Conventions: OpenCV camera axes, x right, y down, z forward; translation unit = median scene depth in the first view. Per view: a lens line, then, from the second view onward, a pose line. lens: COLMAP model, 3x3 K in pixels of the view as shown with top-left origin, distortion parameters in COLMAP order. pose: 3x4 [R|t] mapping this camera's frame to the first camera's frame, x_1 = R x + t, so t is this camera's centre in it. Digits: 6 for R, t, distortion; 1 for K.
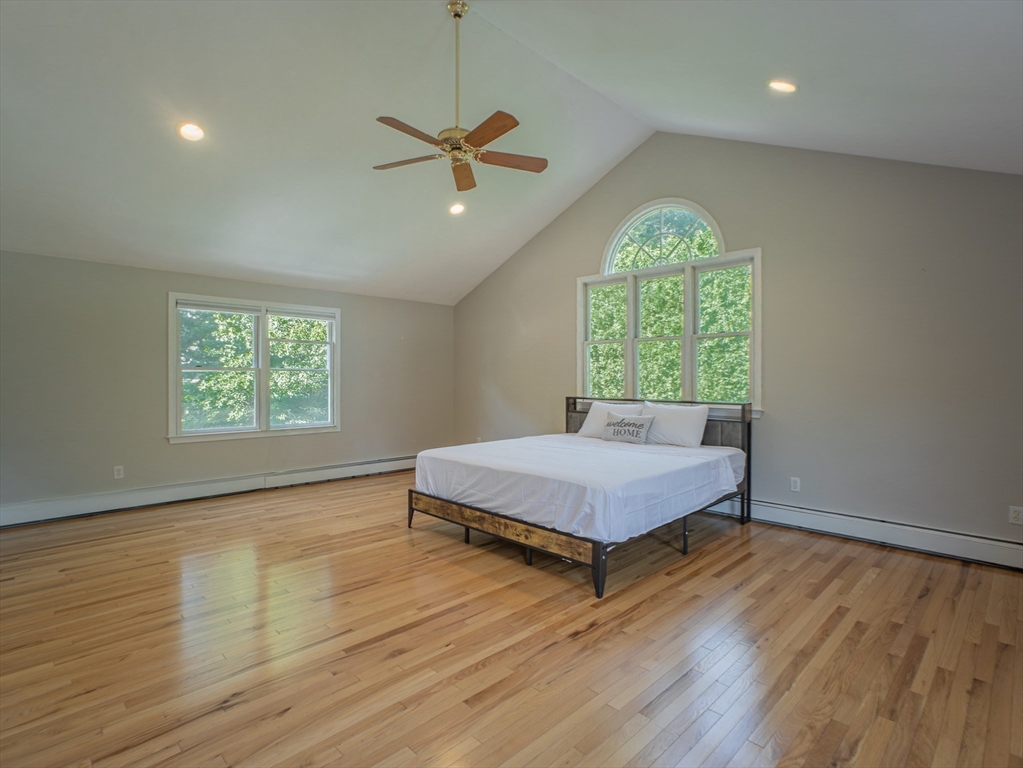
lens RADIAL K [[522.1, 0, 526.2], [0, 522.1, 381.3], [0, 0, 1]] dist [-0.001363, -0.000119]
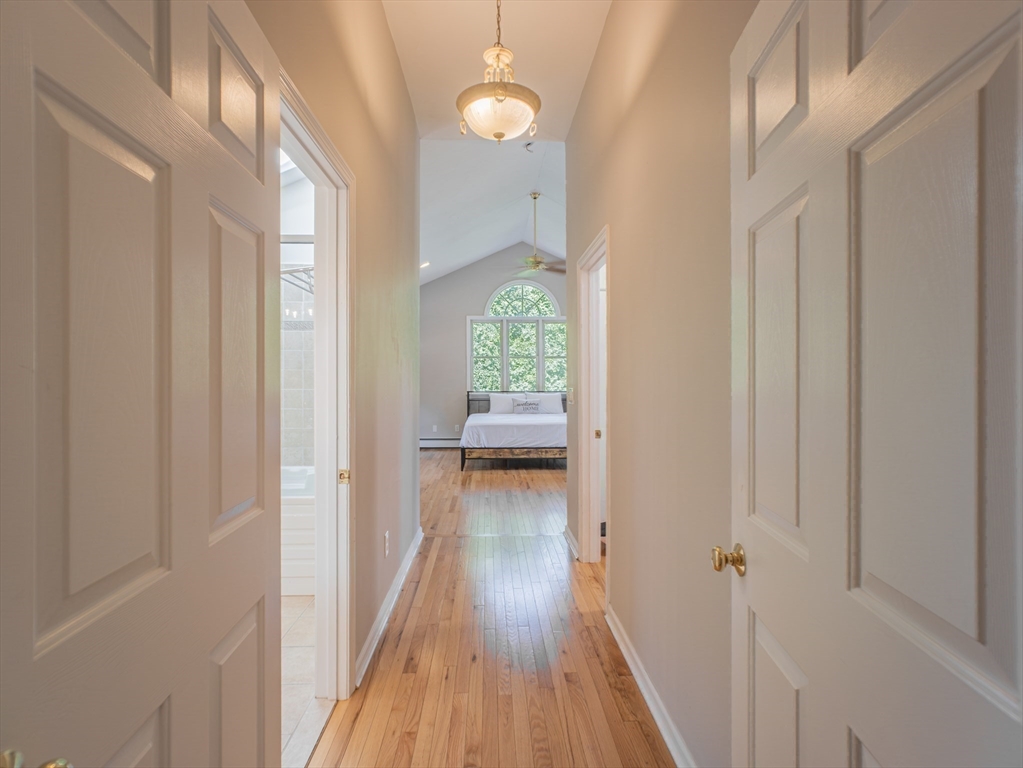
lens RADIAL K [[522.1, 0, 526.2], [0, 522.1, 381.3], [0, 0, 1]] dist [-0.001363, -0.000119]
pose [[0.664882, -0.004567, 0.746934, -1.330474], [0.003261, 0.999990, 0.003212, -0.005694], [-0.746941, 0.000300, 0.664890, -0.248782]]
